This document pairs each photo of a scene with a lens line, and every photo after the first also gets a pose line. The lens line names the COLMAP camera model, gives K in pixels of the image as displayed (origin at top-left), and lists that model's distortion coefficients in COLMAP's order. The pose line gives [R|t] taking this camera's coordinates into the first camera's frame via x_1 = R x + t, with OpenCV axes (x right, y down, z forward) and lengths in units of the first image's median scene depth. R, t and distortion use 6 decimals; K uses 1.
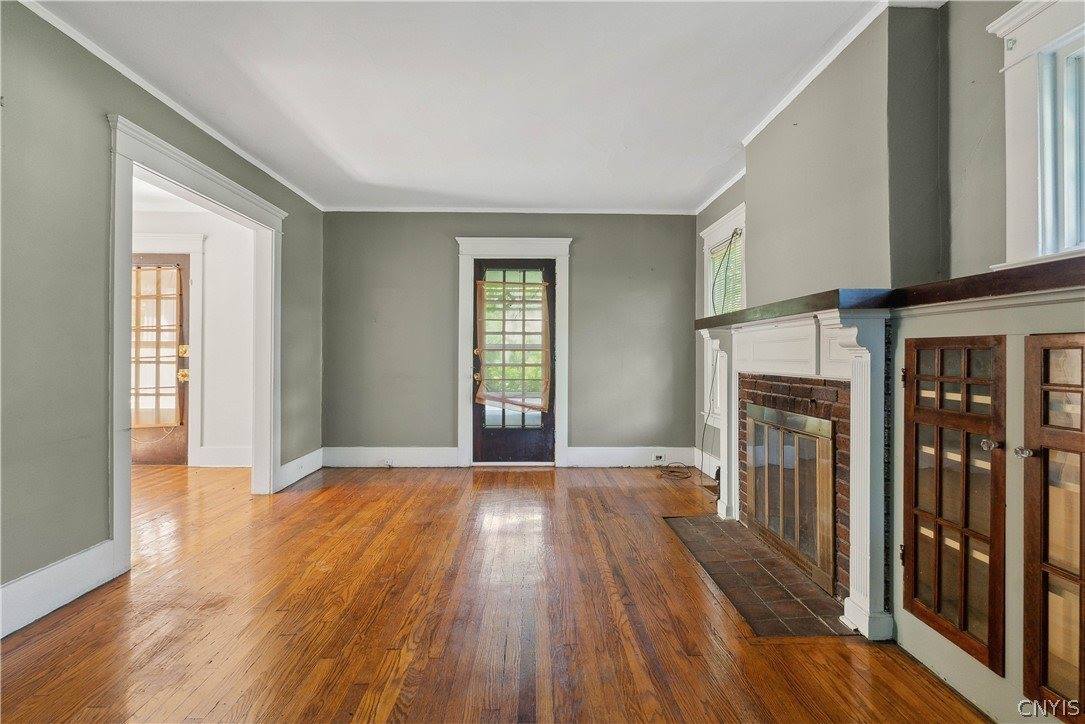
lens RADIAL K [[529.6, 0, 542.3], [0, 529.6, 354.1], [0, 0, 1]] dist [-0.000521, -0.000241]
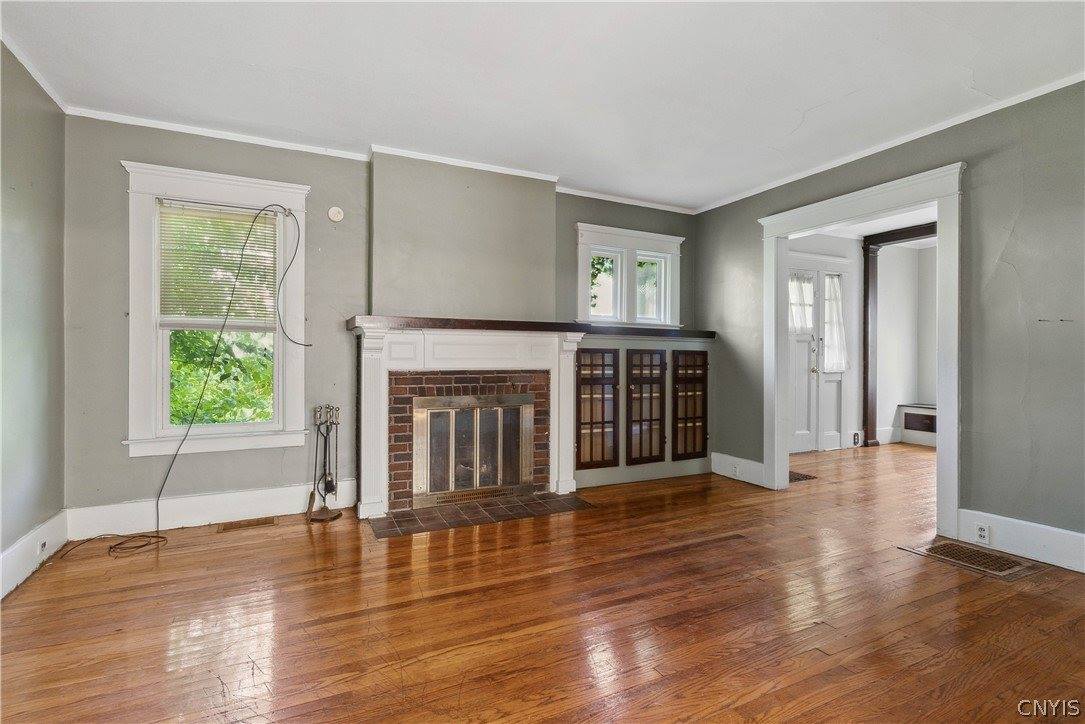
lens RADIAL K [[529.6, 0, 542.8], [0, 529.6, 359.8], [0, 0, 1]] dist [-0.000521, -0.000241]
pose [[-0.427224, -0.010125, 0.904089, -1.005804], [-0.010529, 0.999925, 0.006224, 0.005485], [-0.904085, -0.006860, -0.427298, 1.672614]]
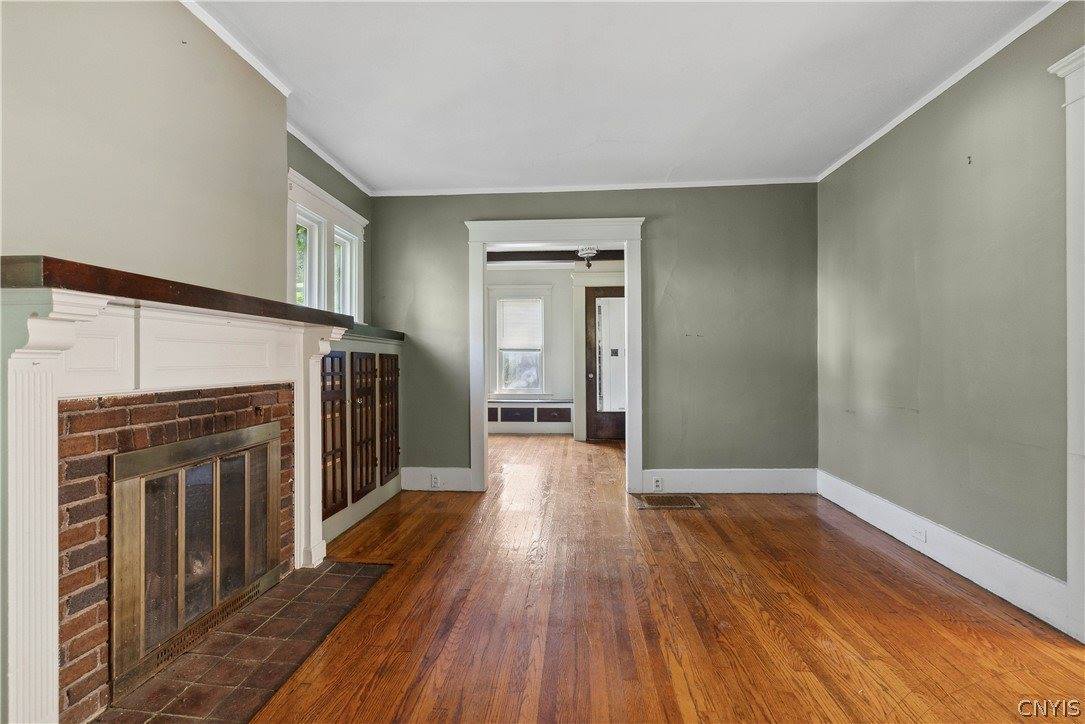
lens RADIAL K [[529.6, 0, 545.9], [0, 529.6, 360.7], [0, 0, 1]] dist [-0.000521, -0.000241]
pose [[-0.996594, 0.002516, 0.082423, -0.087763], [0.002155, 0.999988, -0.004469, 0.007705], [-0.082433, -0.004276, -0.996587, 1.994607]]
